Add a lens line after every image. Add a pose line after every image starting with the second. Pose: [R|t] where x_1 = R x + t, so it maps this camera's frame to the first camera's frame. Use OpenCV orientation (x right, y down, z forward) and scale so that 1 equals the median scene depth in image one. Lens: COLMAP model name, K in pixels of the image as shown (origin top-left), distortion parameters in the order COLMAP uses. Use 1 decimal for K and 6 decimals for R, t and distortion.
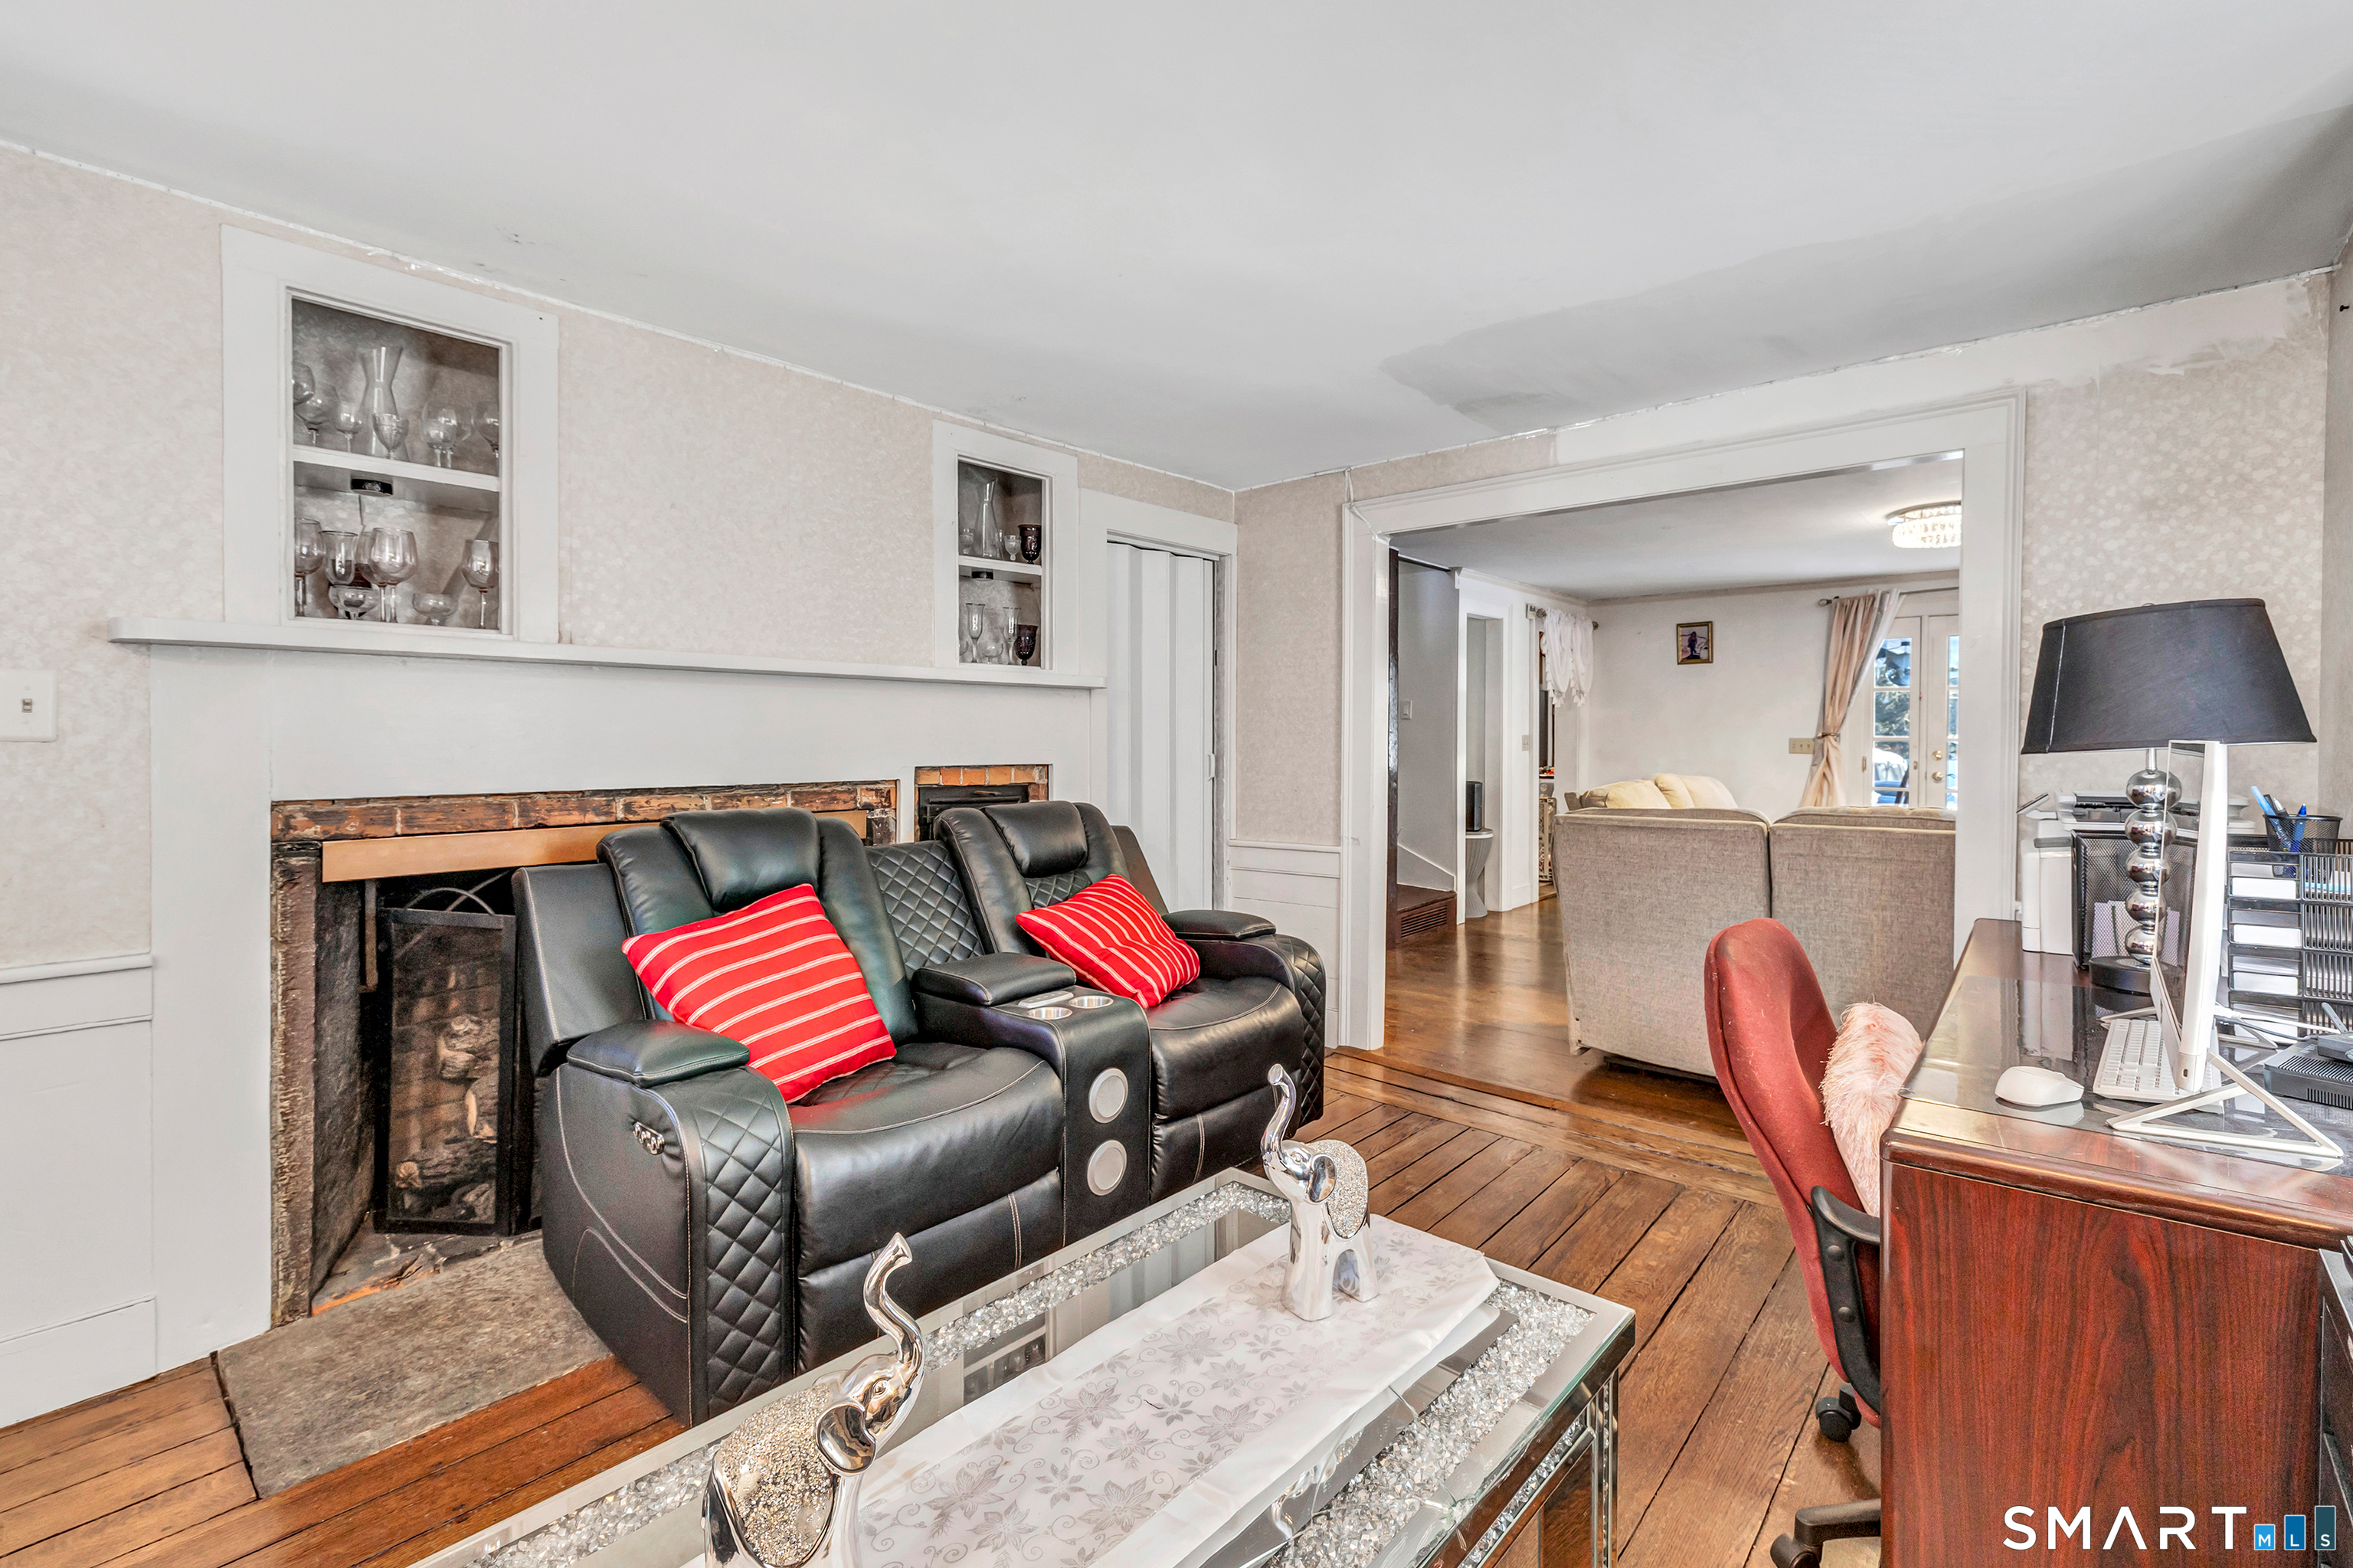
lens RADIAL K [[1031.5, 0, 1263.3], [0, 1031.5, 761.1], [0, 0, 1]] dist [-0.001270, 0.000335]
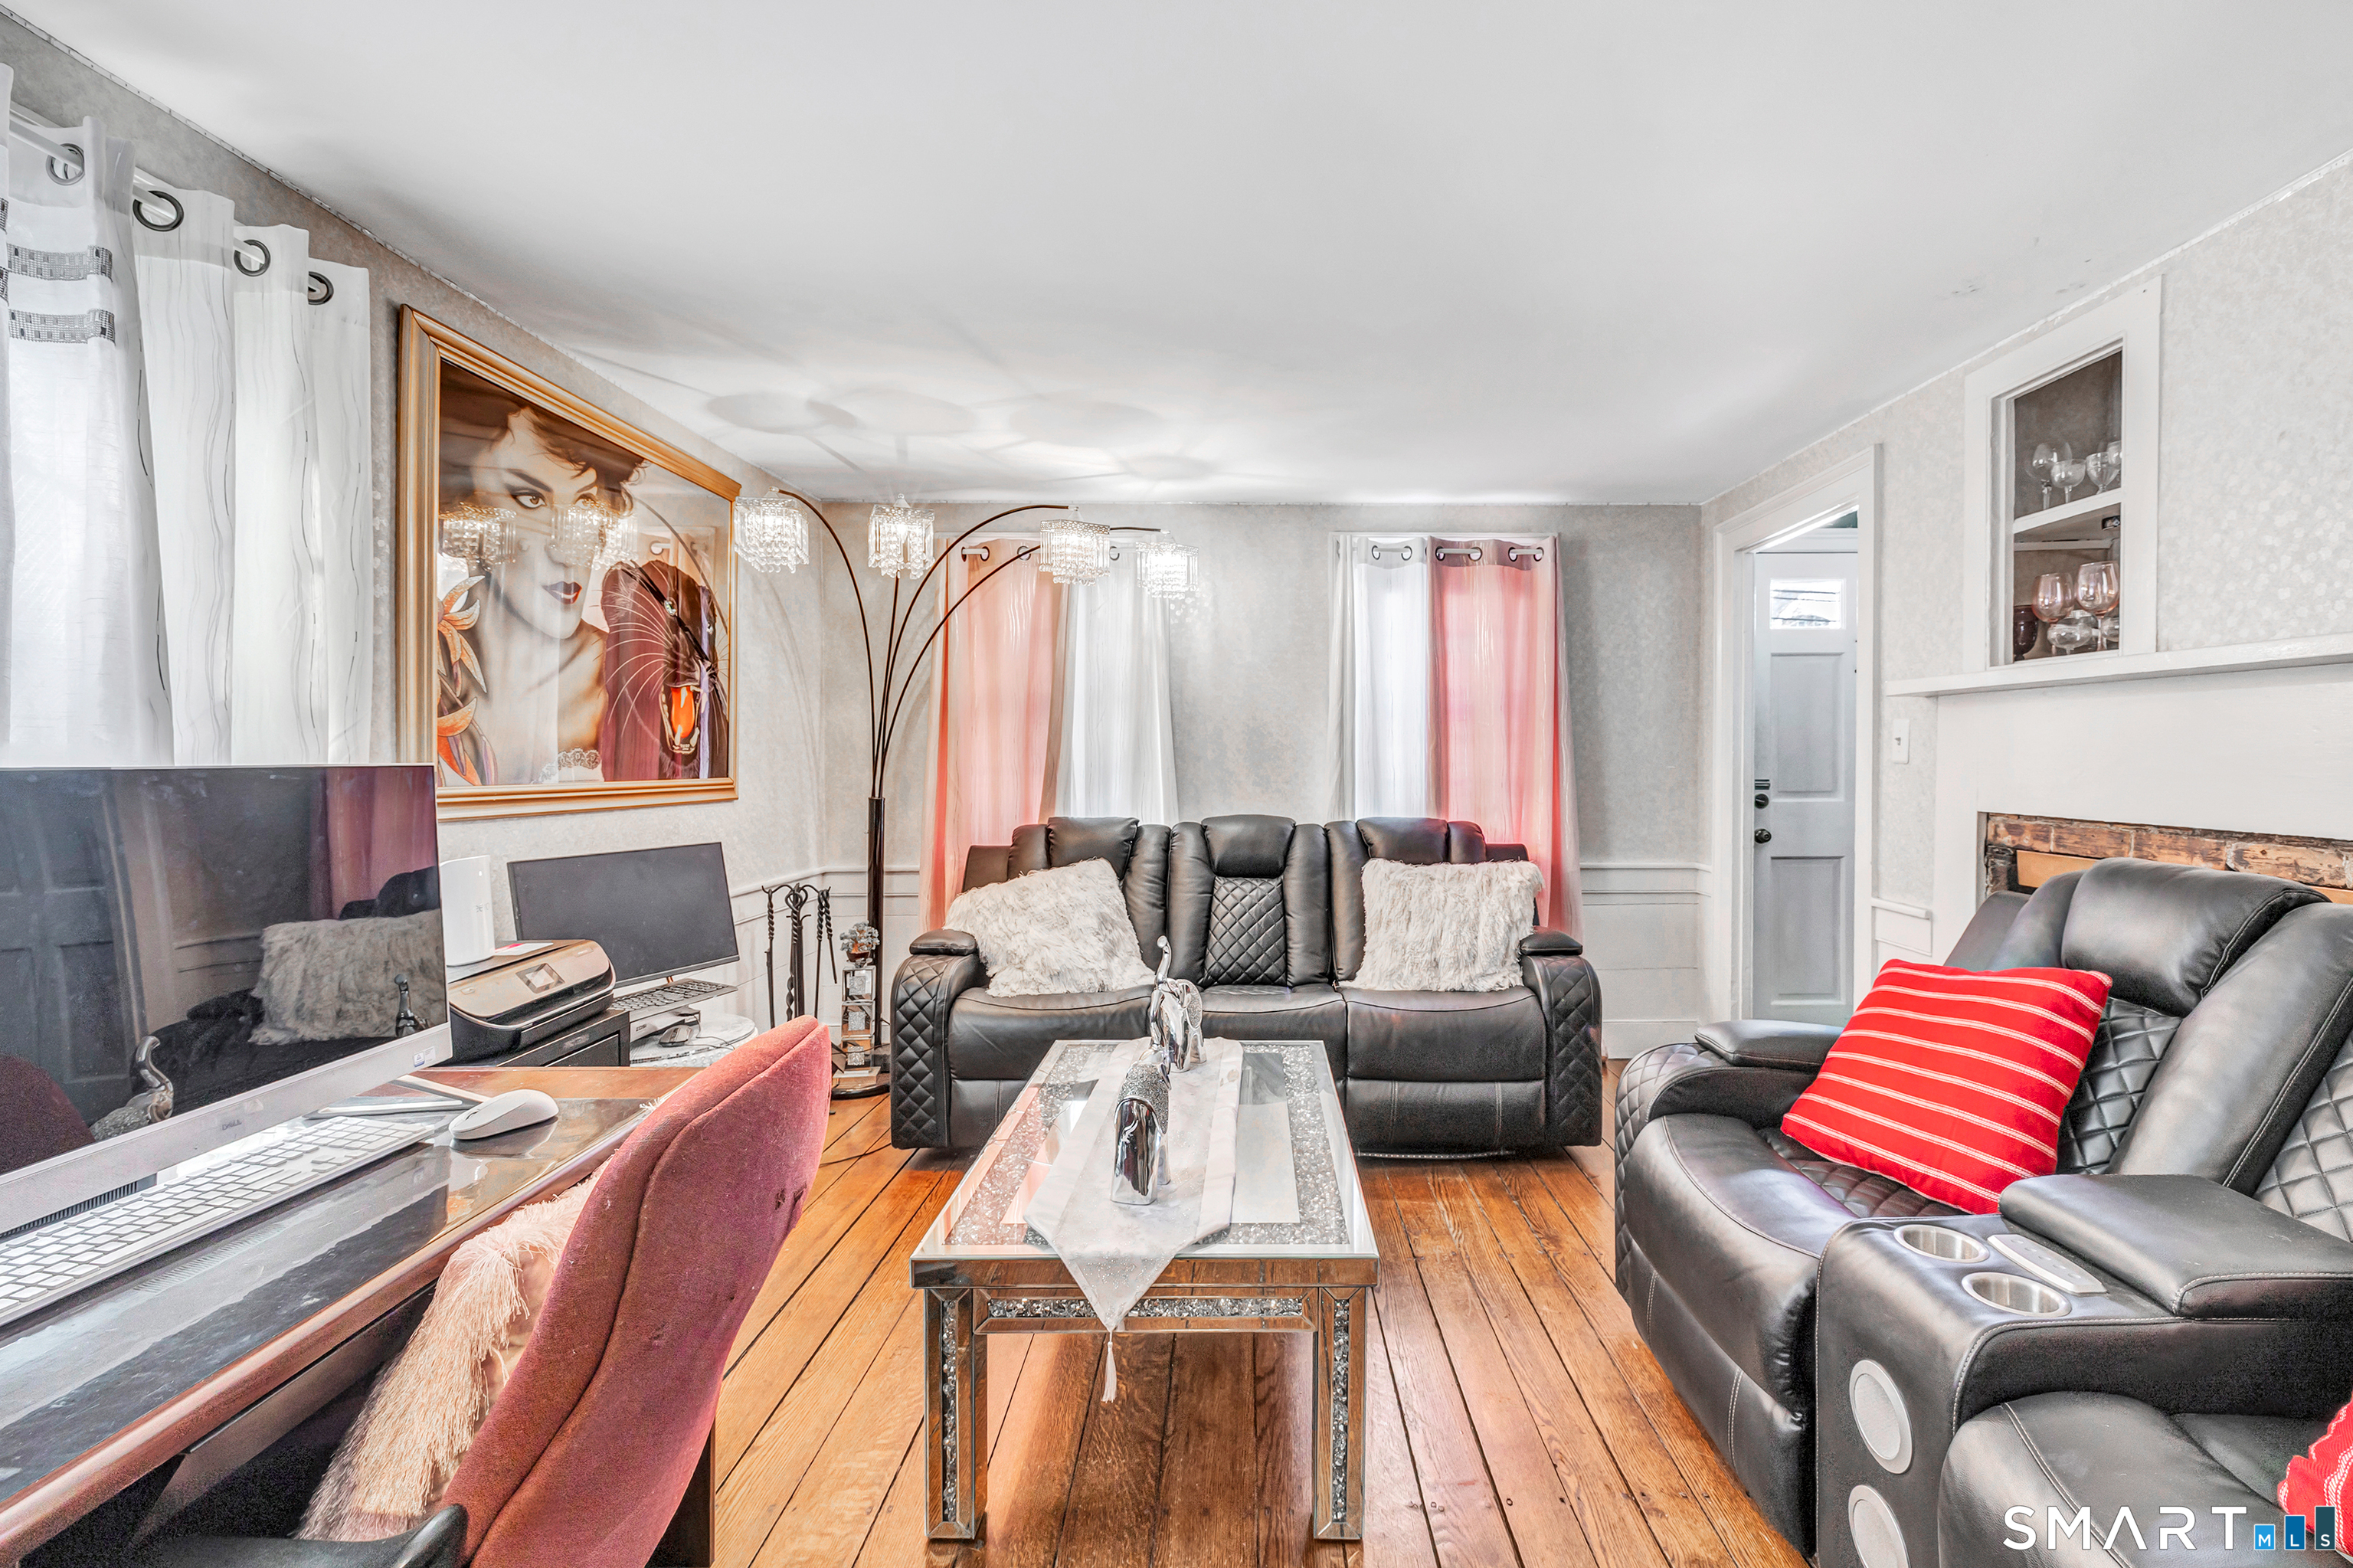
lens RADIAL K [[1031.5, 0, 1263.3], [0, 1031.5, 761.1], [0, 0, 1]] dist [-0.001270, 0.000335]
pose [[-0.767579, 0.000736, -0.640954, 0.429496], [-0.017661, 0.999595, 0.022299, -0.029480], [0.640711, 0.028436, -0.767255, 1.140163]]
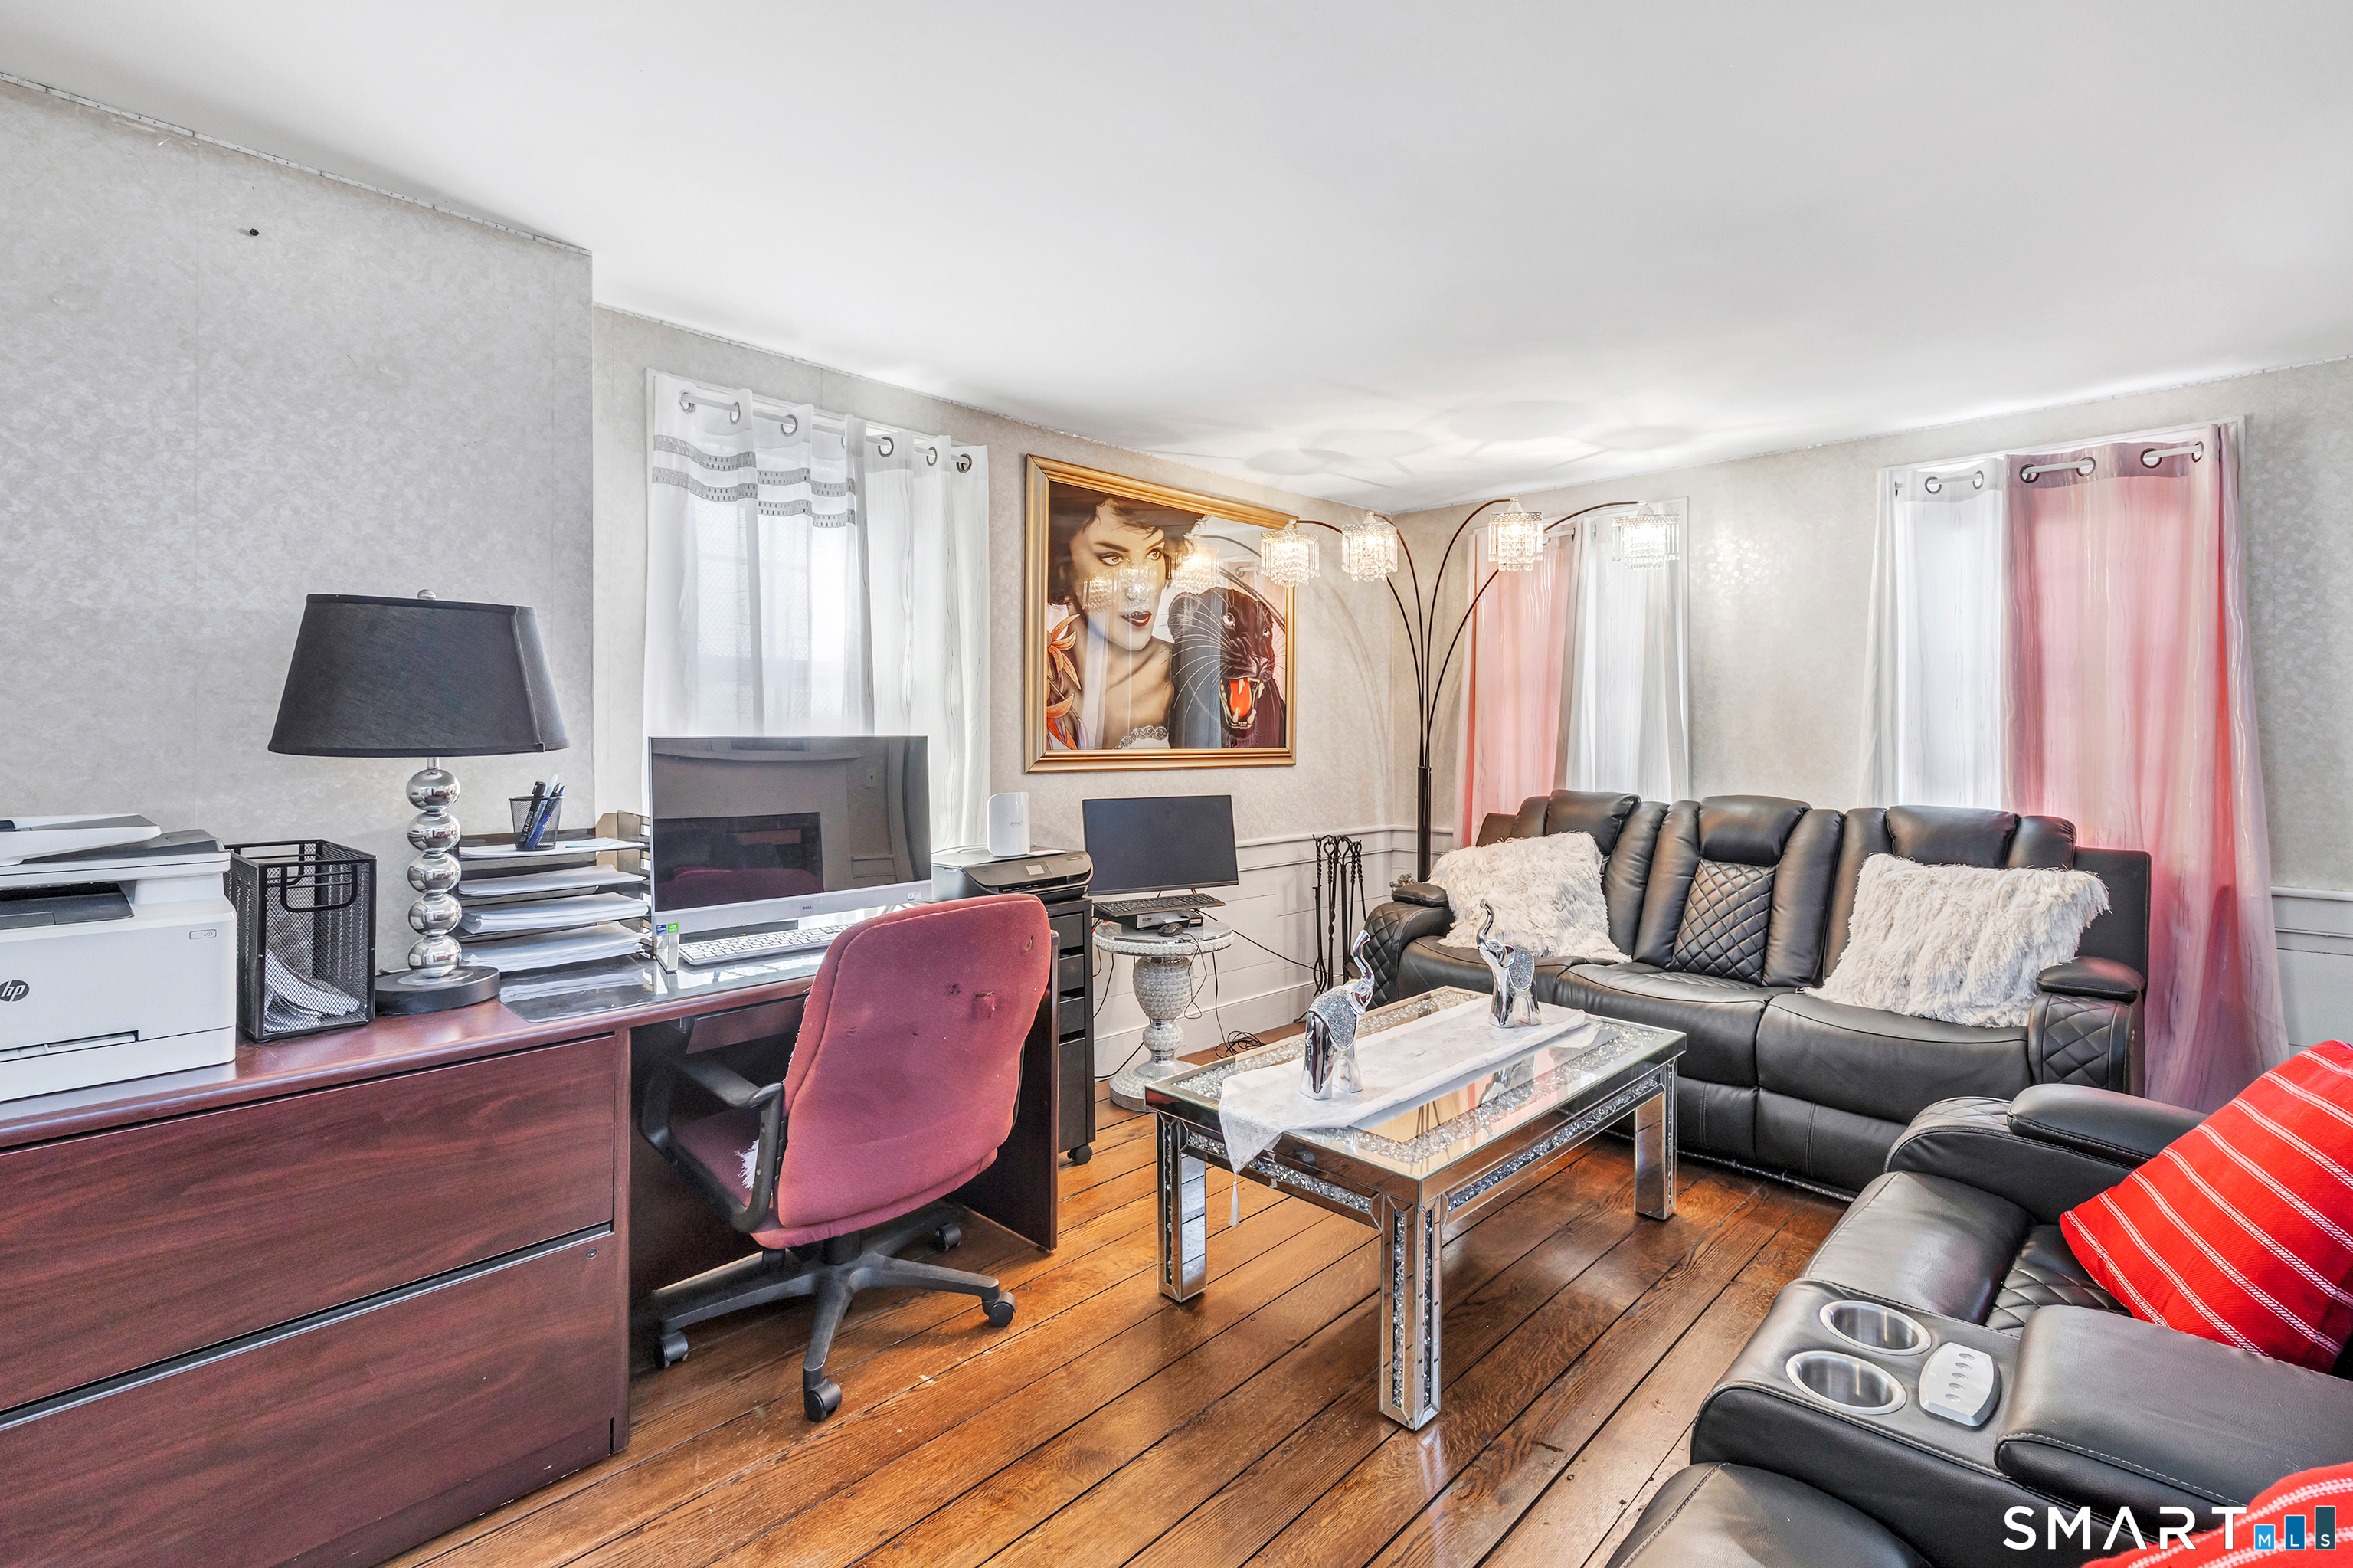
lens RADIAL K [[1066.9, 0, 1270.6], [0, 1066.9, 727.0], [0, 0, 1]] dist [0.000762, 0.000051]
pose [[-0.998597, -0.002943, 0.052865, 0.038393], [-0.001715, 0.999728, 0.023252, -0.041238], [-0.052919, 0.023129, -0.998331, 1.436014]]
